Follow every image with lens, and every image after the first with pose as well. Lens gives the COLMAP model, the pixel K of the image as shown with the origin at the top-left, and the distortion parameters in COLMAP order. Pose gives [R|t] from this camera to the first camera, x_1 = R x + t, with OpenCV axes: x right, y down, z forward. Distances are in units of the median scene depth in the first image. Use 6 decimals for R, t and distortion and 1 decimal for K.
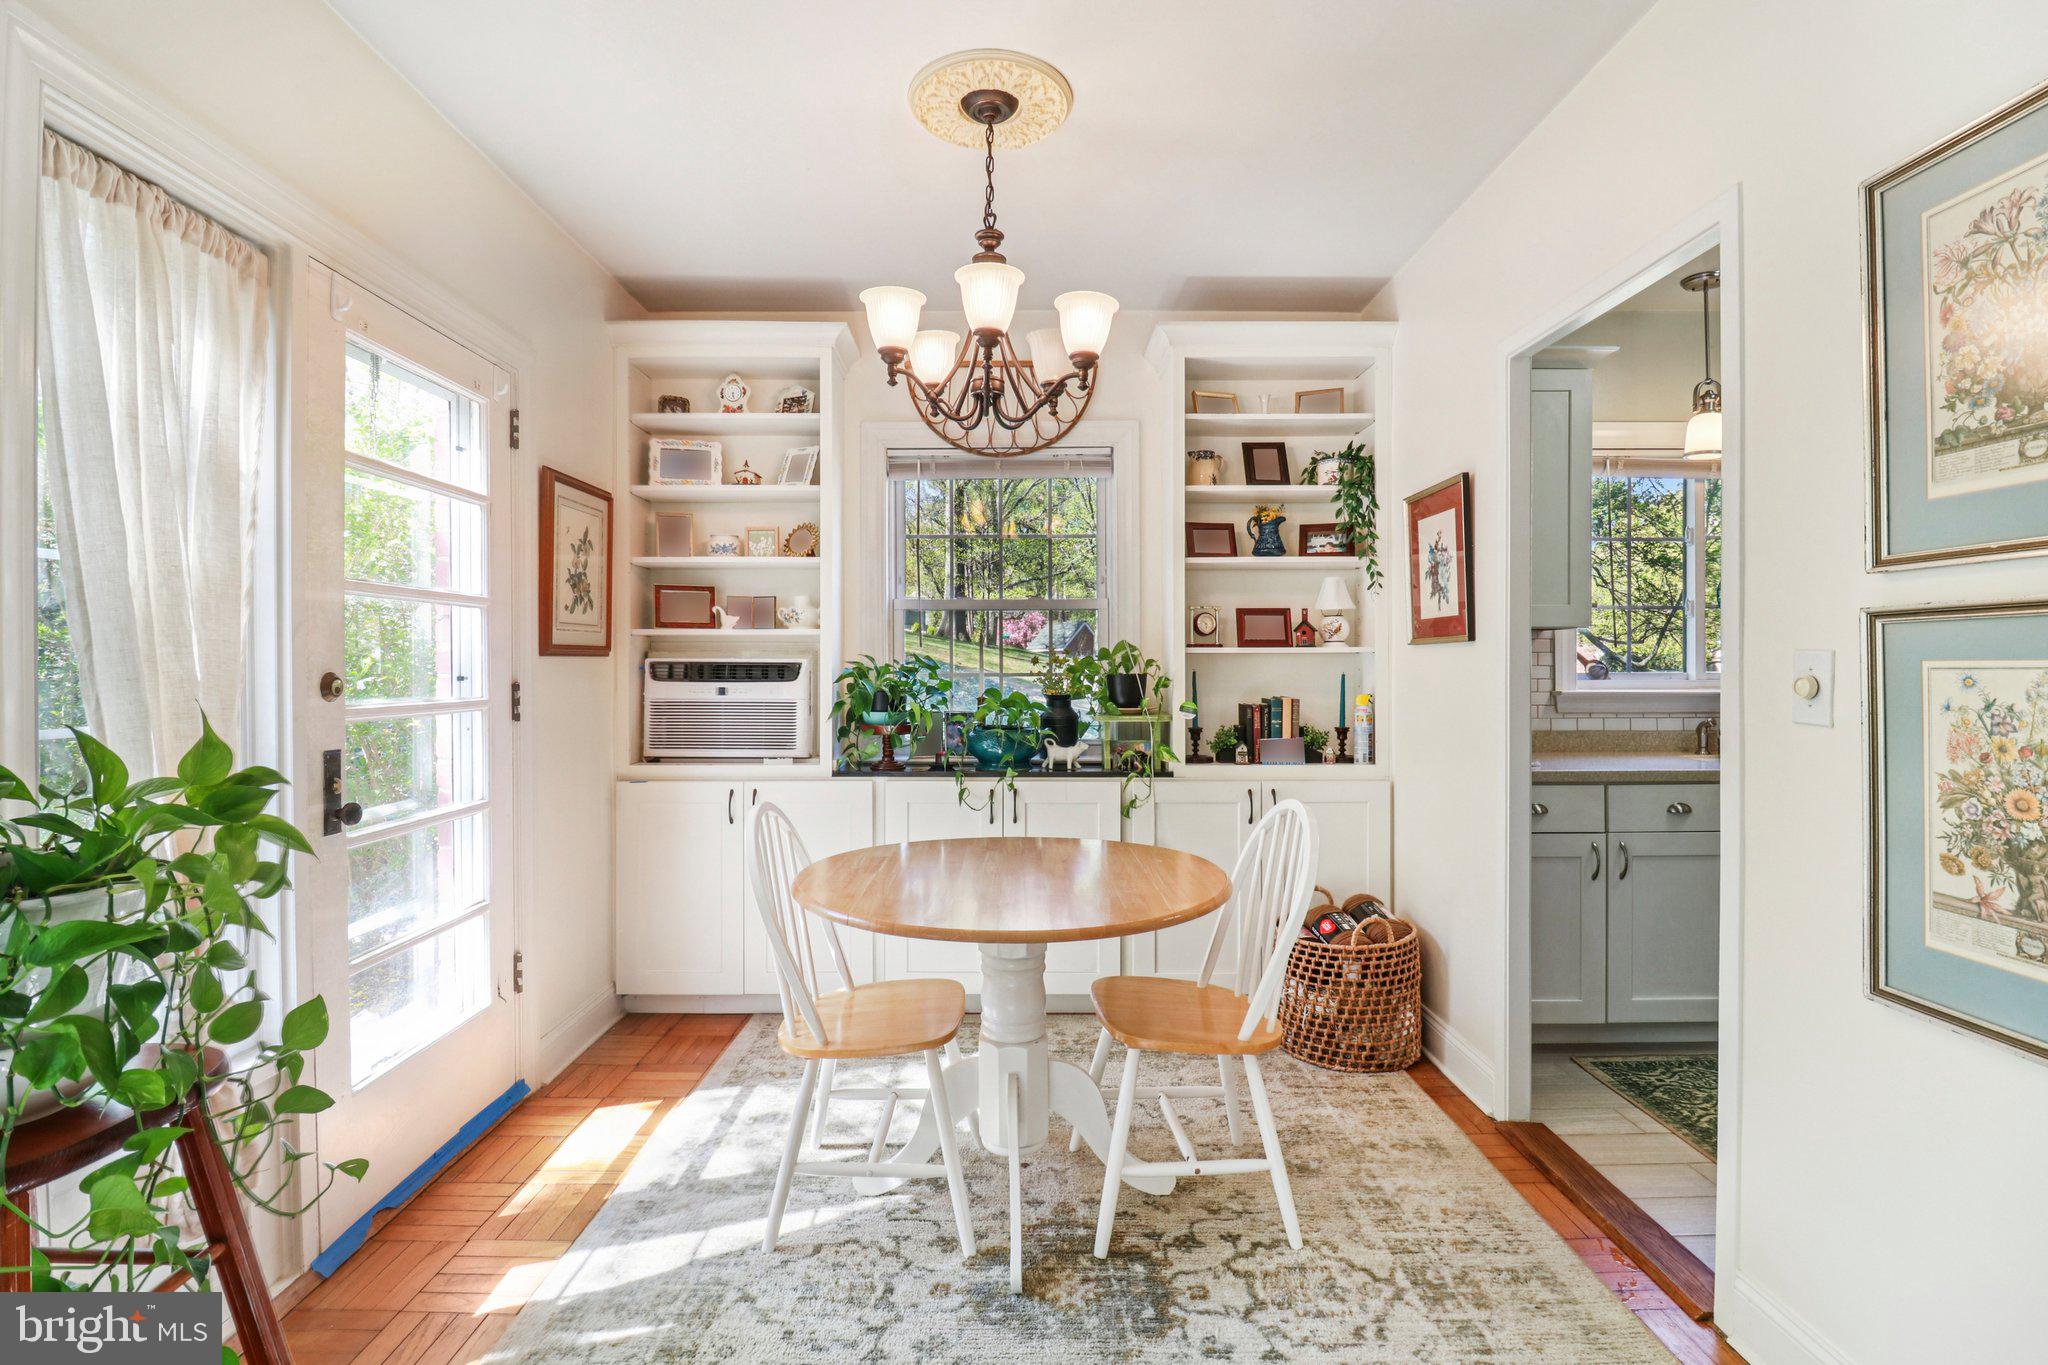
lens RADIAL K [[962.2, 0, 1012.4], [0, 962.2, 673.9], [0, 0, 1]] dist [-0.004379, -0.009482]
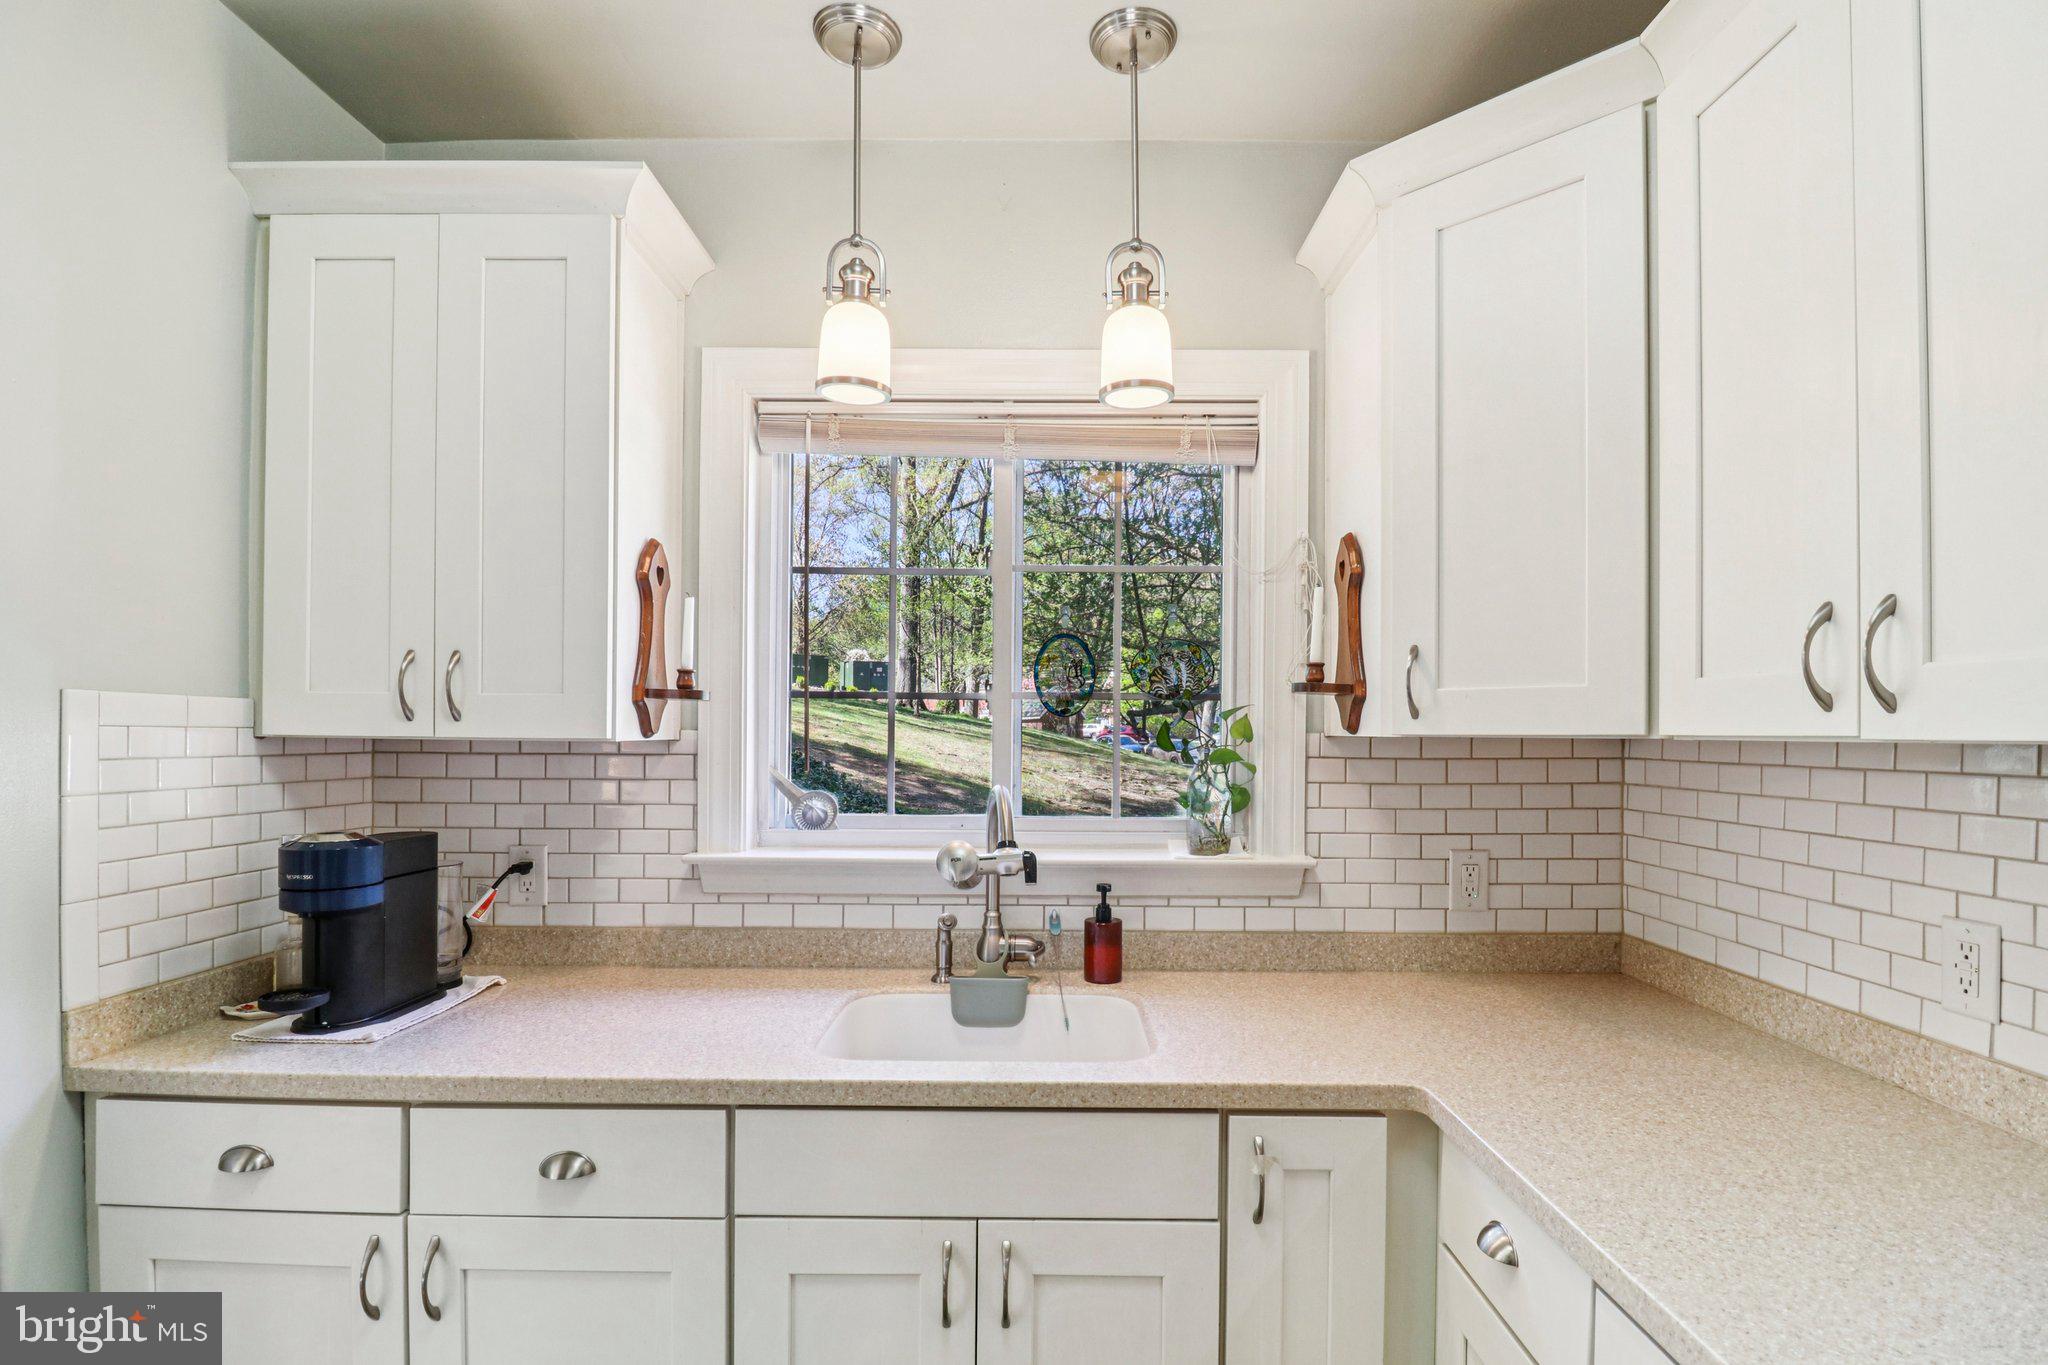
lens RADIAL K [[962.2, 0, 1032.9], [0, 962.2, 736.4], [0, 0, 1]] dist [-0.004379, -0.009482]
pose [[0.999936, 0.008867, -0.006988, 0.820121], [-0.008909, 0.999942, -0.006018, -0.049534], [0.006934, 0.006080, 0.999957, 0.504092]]
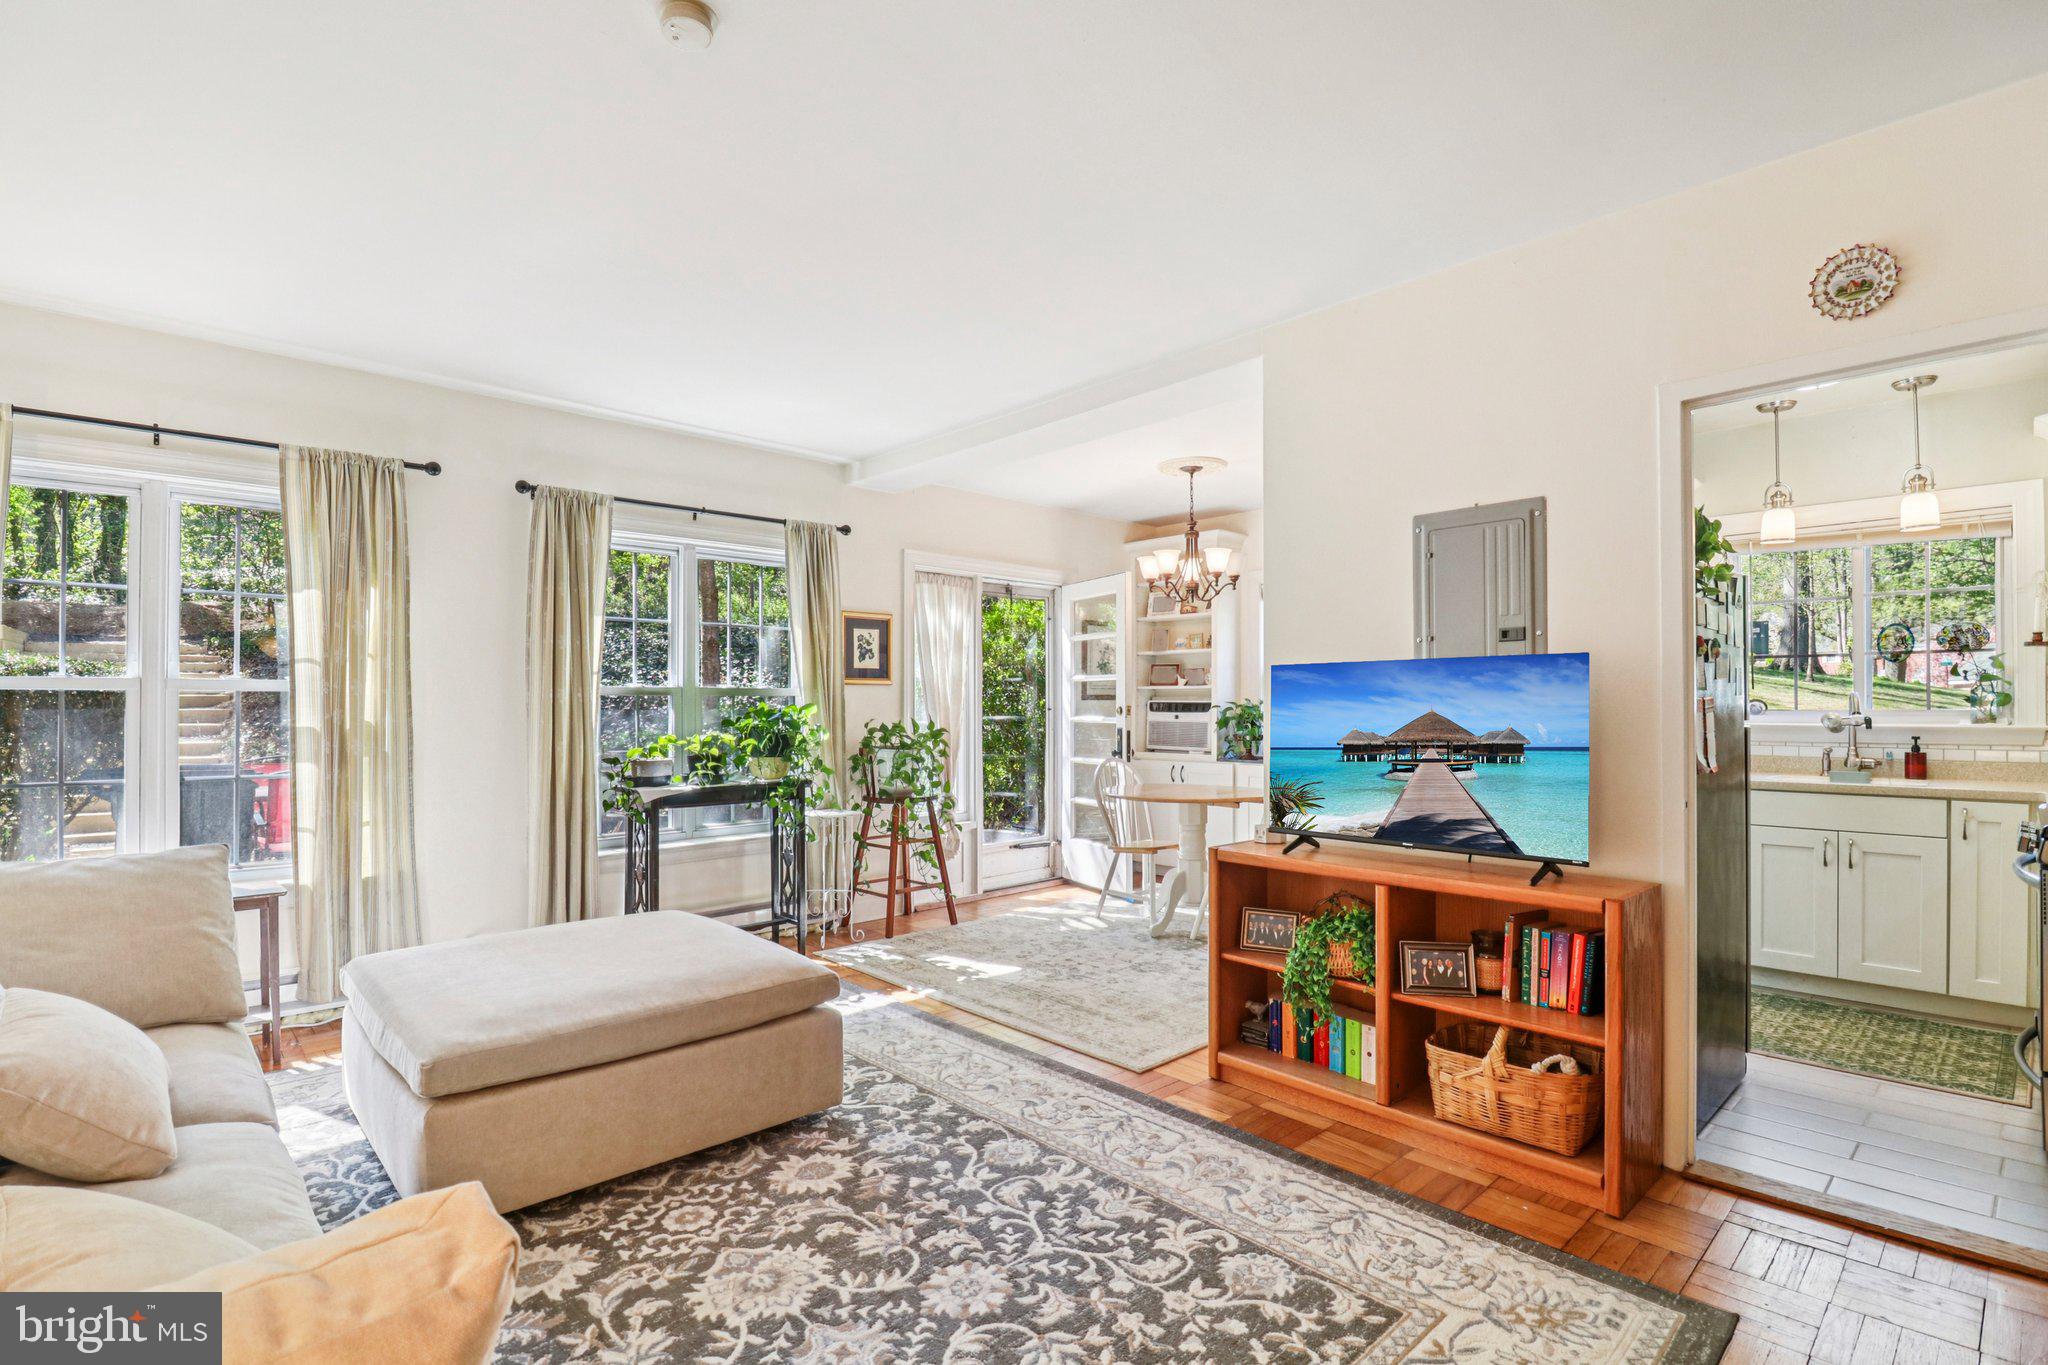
lens RADIAL K [[962.2, 0, 1019.9], [0, 962.2, 697.7], [0, 0, 1]] dist [-0.004379, -0.009482]
pose [[0.683084, -0.005077, -0.730322, 0.965485], [-0.005294, 0.999915, -0.011902, 0.003525], [0.730320, 0.011996, 0.682999, -0.629755]]
